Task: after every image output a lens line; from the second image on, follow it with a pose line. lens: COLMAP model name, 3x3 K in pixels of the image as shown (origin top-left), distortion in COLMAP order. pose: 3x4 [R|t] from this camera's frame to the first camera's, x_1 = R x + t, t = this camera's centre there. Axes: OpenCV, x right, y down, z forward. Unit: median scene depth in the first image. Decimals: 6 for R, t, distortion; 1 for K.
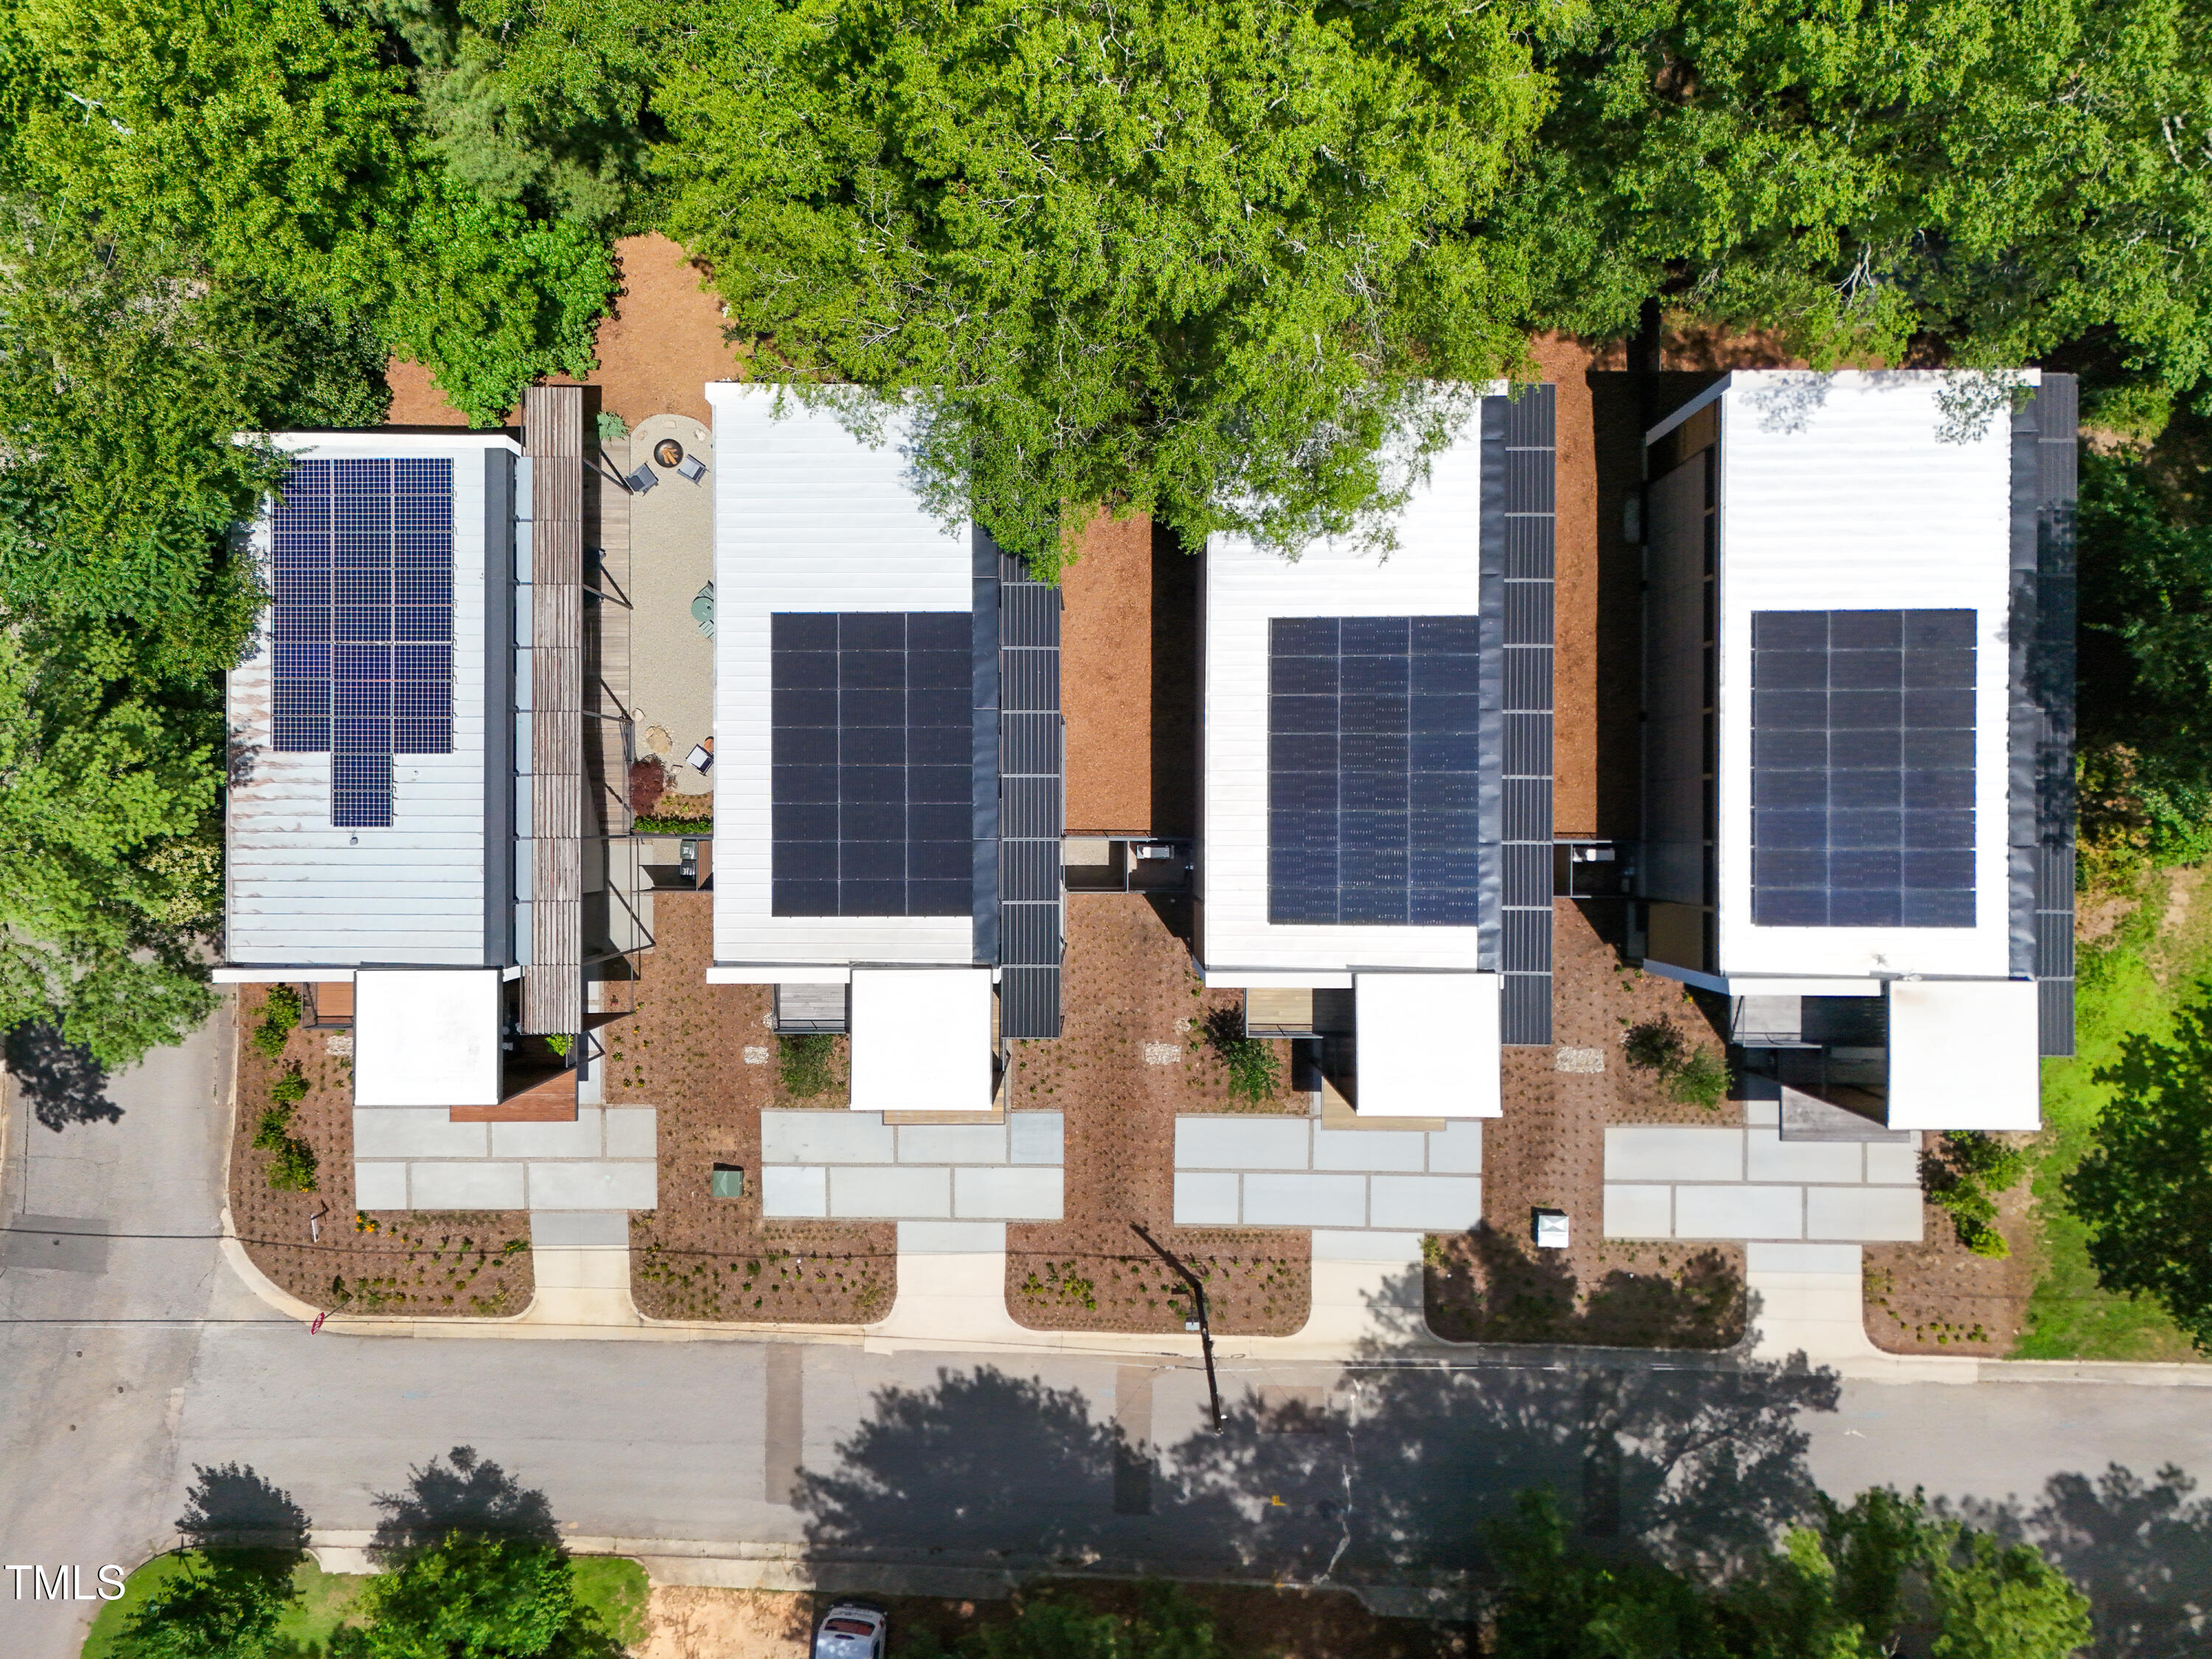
lens RADIAL K [[1701.3, 0, 1106.0], [0, 1701.3, 829.5], [0, 0, 1]] dist [0.006754, 0.004986]
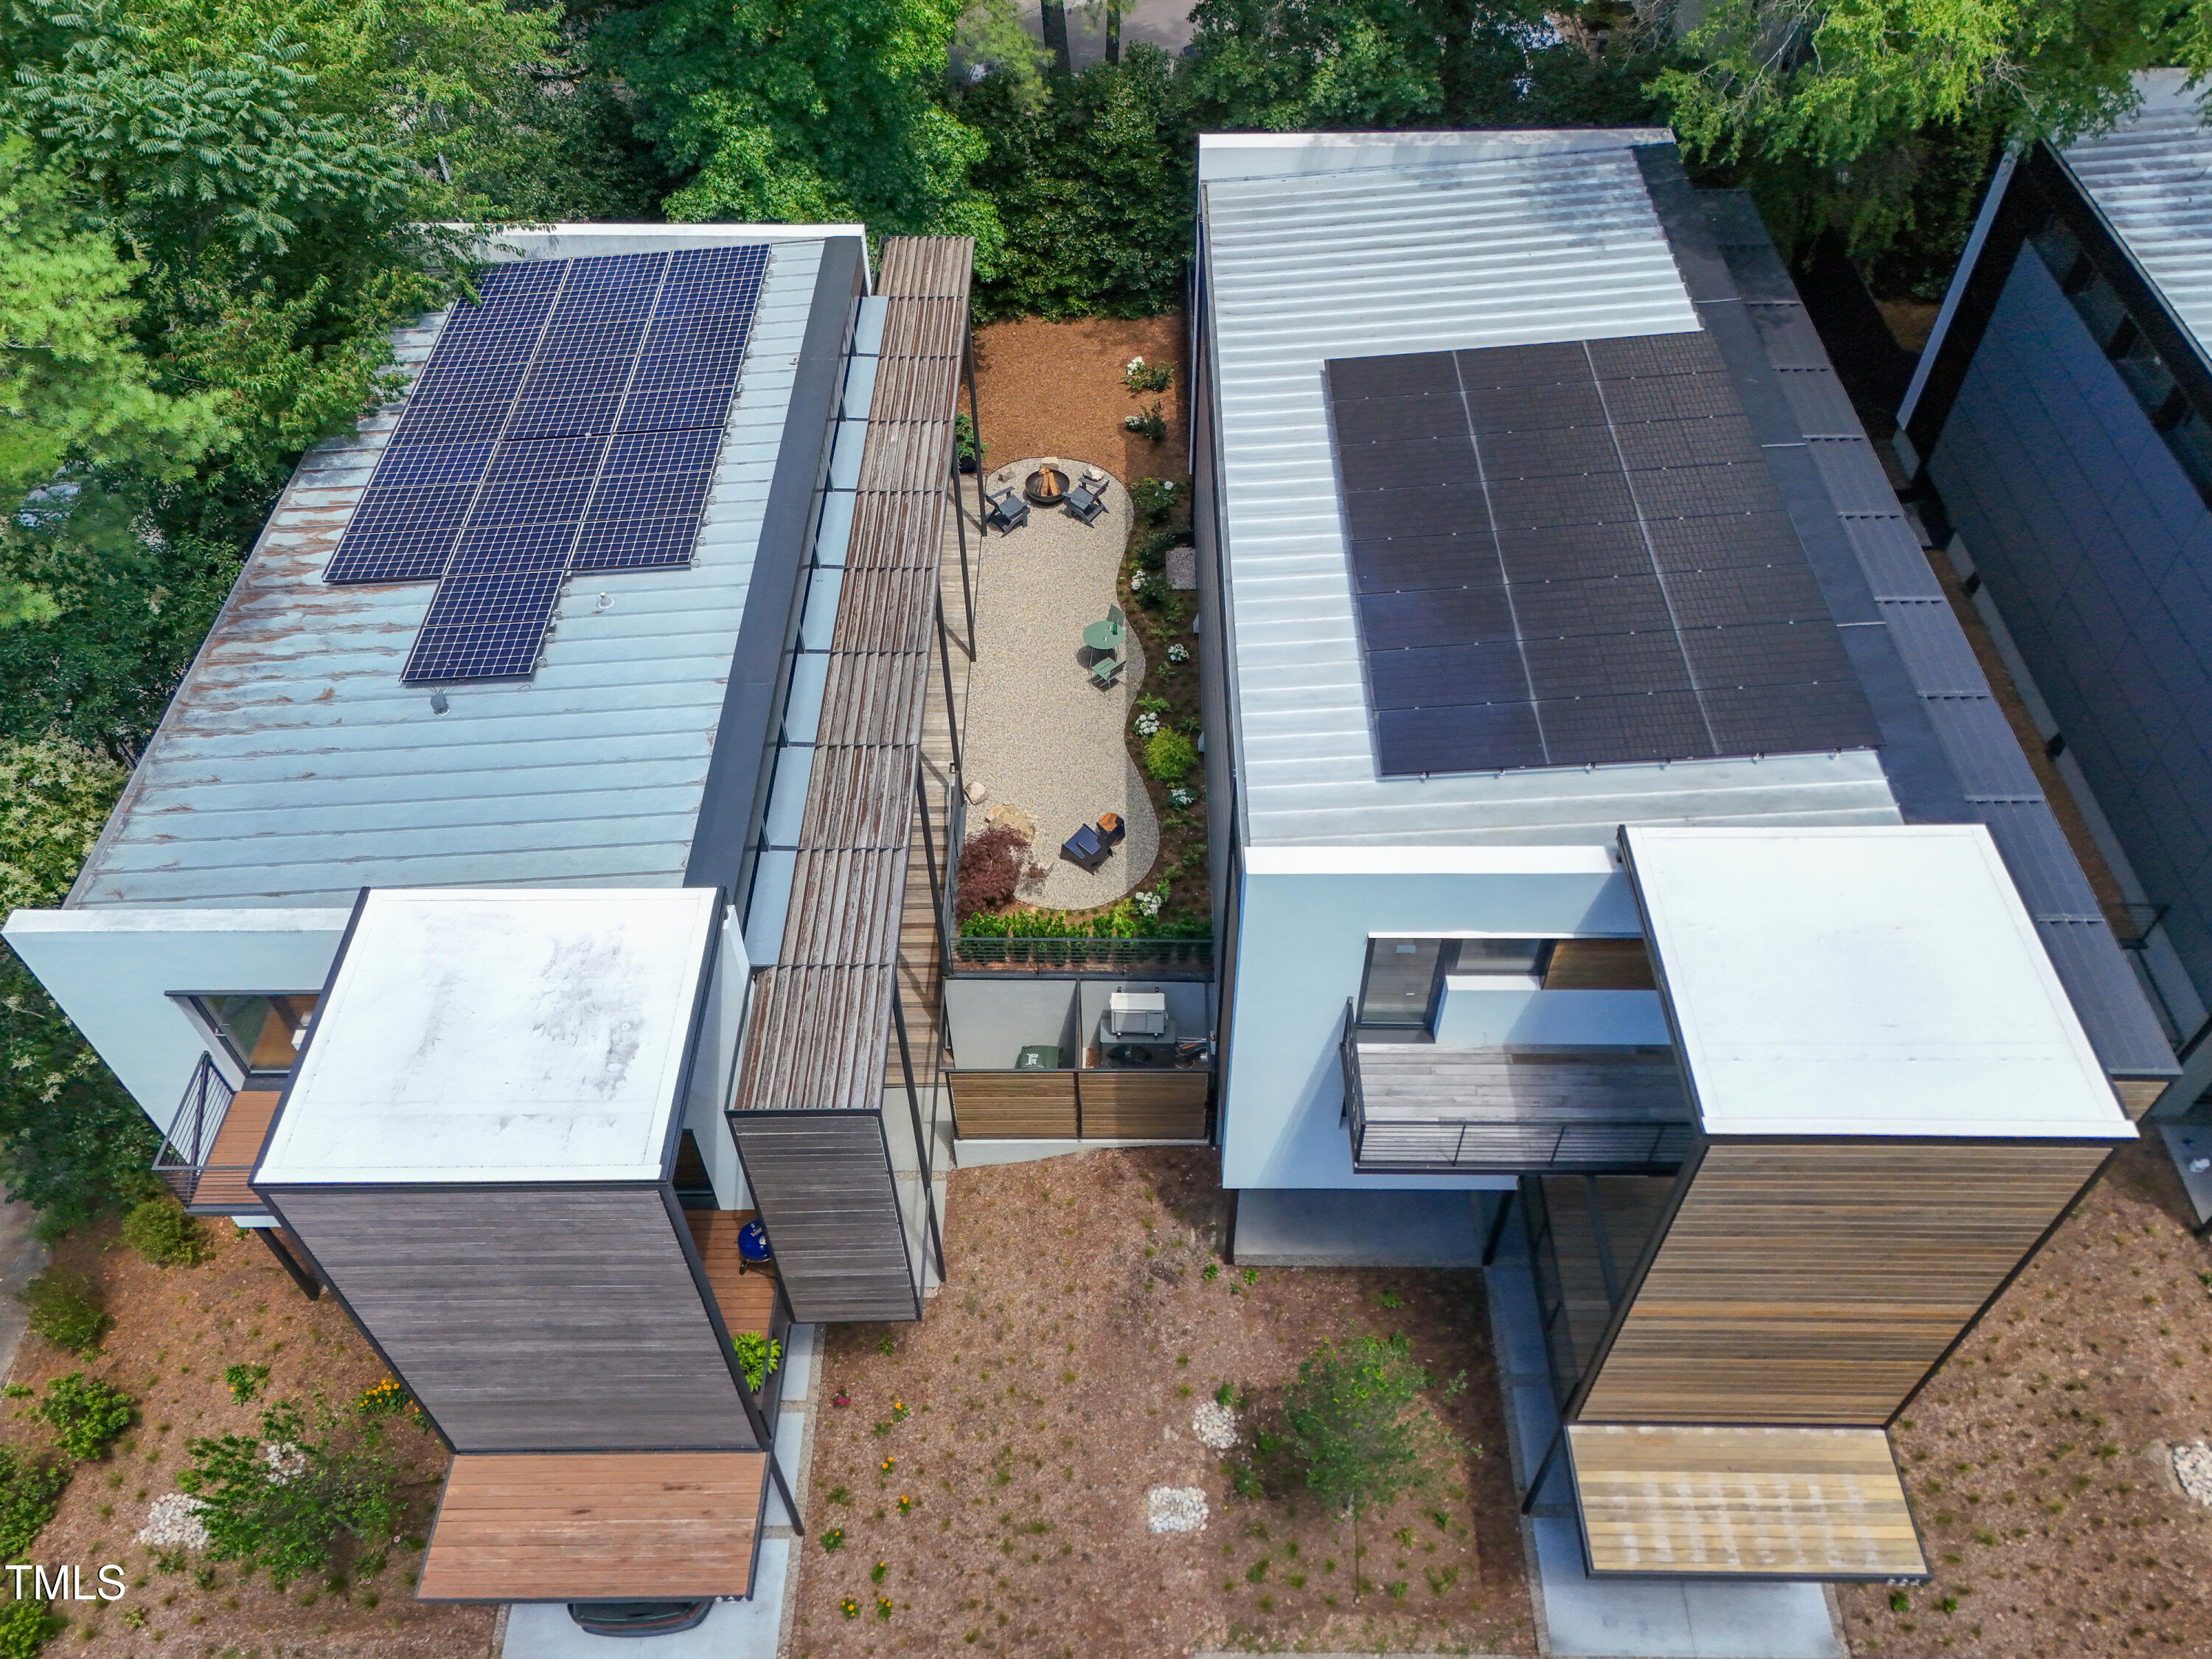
lens RADIAL K [[1701.3, 0, 1106.0], [0, 1701.3, 829.5], [0, 0, 1]] dist [0.006754, 0.004986]
pose [[0.999999, -0.000349, -0.001172, -0.260919], [-0.000531, 0.739563, -0.673087, 0.339259], [0.001102, 0.673087, 0.739562, 0.682722]]
